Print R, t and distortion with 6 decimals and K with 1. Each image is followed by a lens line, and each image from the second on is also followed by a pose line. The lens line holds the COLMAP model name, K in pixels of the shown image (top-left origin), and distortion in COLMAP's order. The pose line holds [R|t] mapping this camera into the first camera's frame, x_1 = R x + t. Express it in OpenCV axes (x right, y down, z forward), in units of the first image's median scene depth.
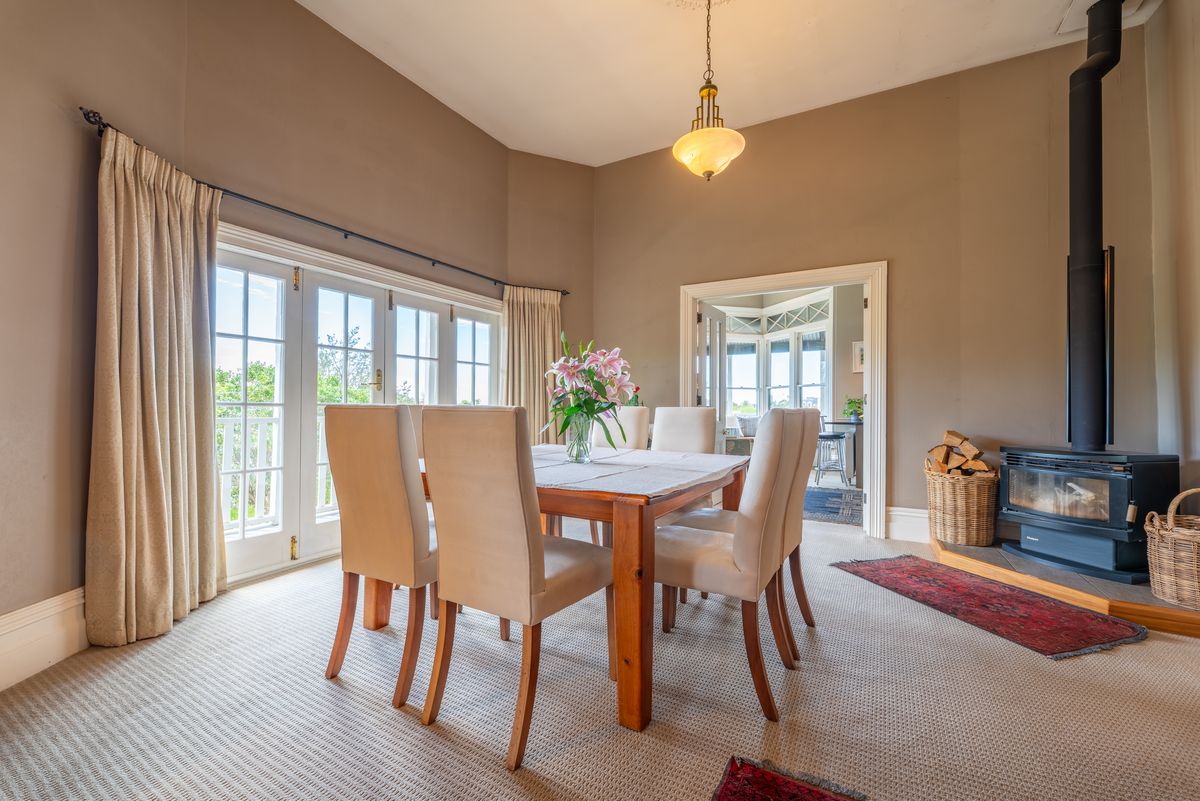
lens RADIAL K [[479.7, 0, 598.4], [0, 479.7, 400.8], [0, 0, 1]] dist [-0.000327, -0.000167]
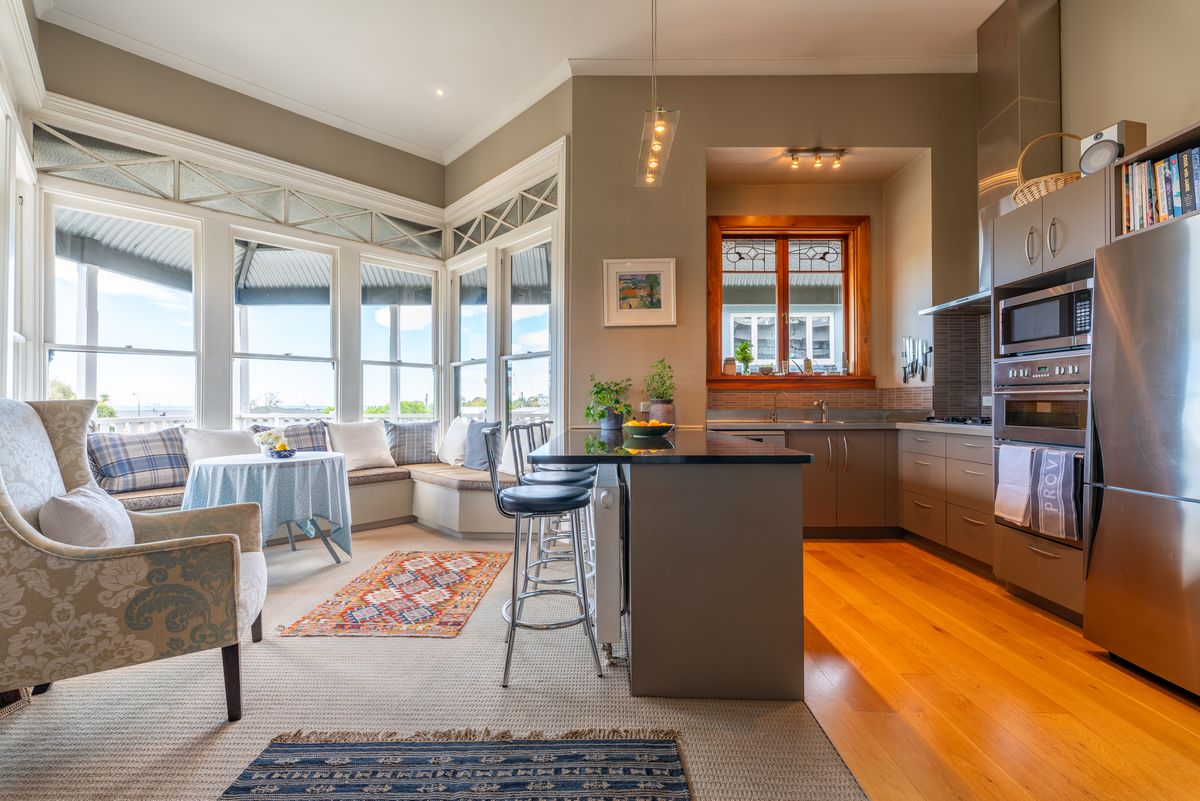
lens RADIAL K [[479.7, 0, 598.4], [0, 479.7, 400.8], [0, 0, 1]] dist [-0.000327, -0.000167]
pose [[0.875748, -0.003424, 0.482756, 0.564364], [0.000140, 0.999977, 0.006838, 0.018795], [-0.482768, -0.005921, 0.875728, 1.114871]]
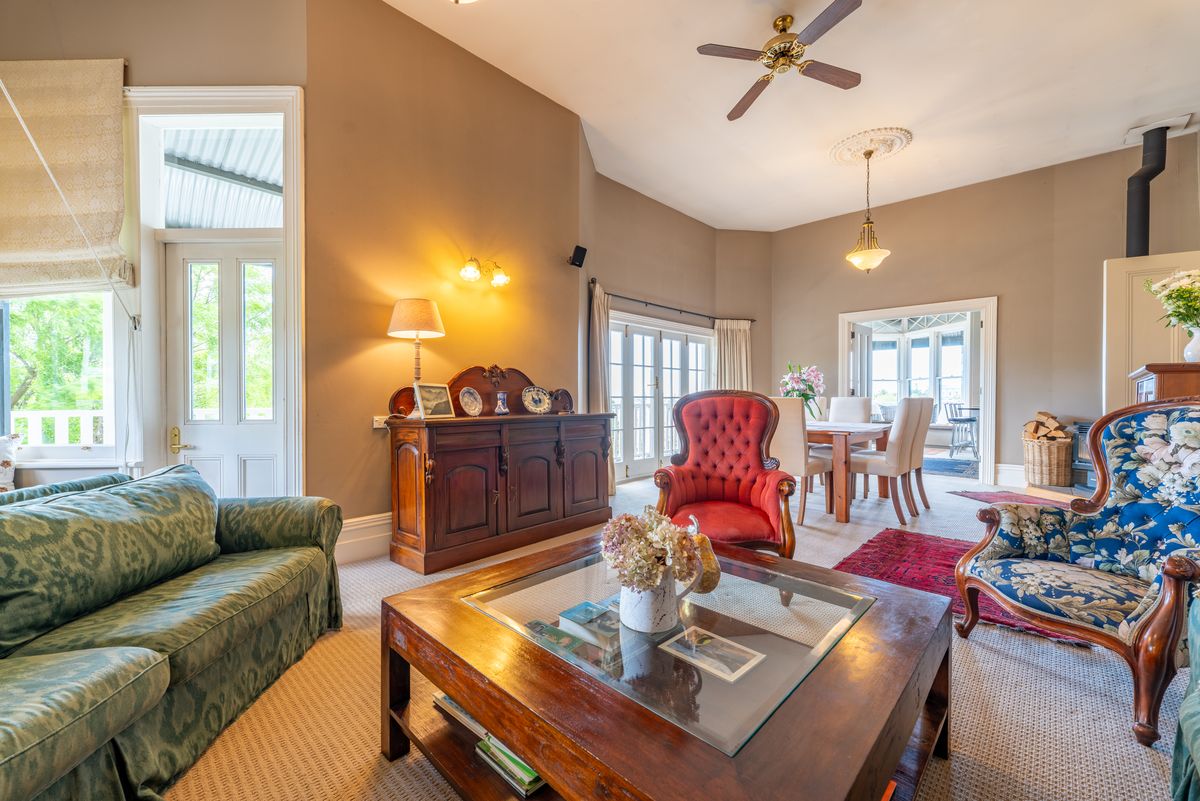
lens RADIAL K [[472.4, 0, 600.0], [0, 472.4, 400.5], [0, 0, 1]] dist [-0.000523, -0.000061]
pose [[0.970576, -0.003988, -0.240760, -0.215084], [0.008682, 0.999792, 0.018439, -0.010451], [0.240636, -0.019987, 0.970410, -0.653483]]
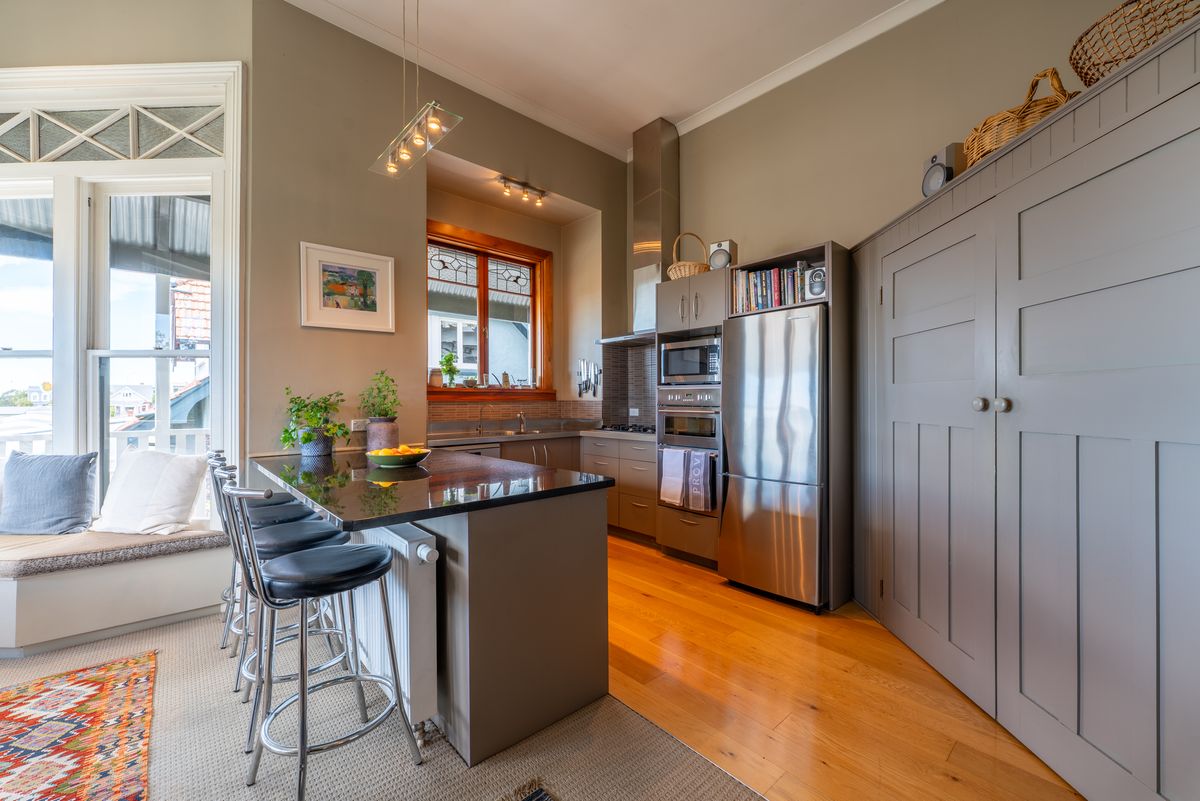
lens RADIAL K [[479.7, 0, 598.4], [0, 479.7, 400.8], [0, 0, 1]] dist [-0.000327, -0.000167]
pose [[0.311969, -0.006841, 0.950068, 0.469813], [-0.008493, 0.999914, 0.009989, -0.012492], [-0.950054, -0.011185, 0.311884, 1.249321]]
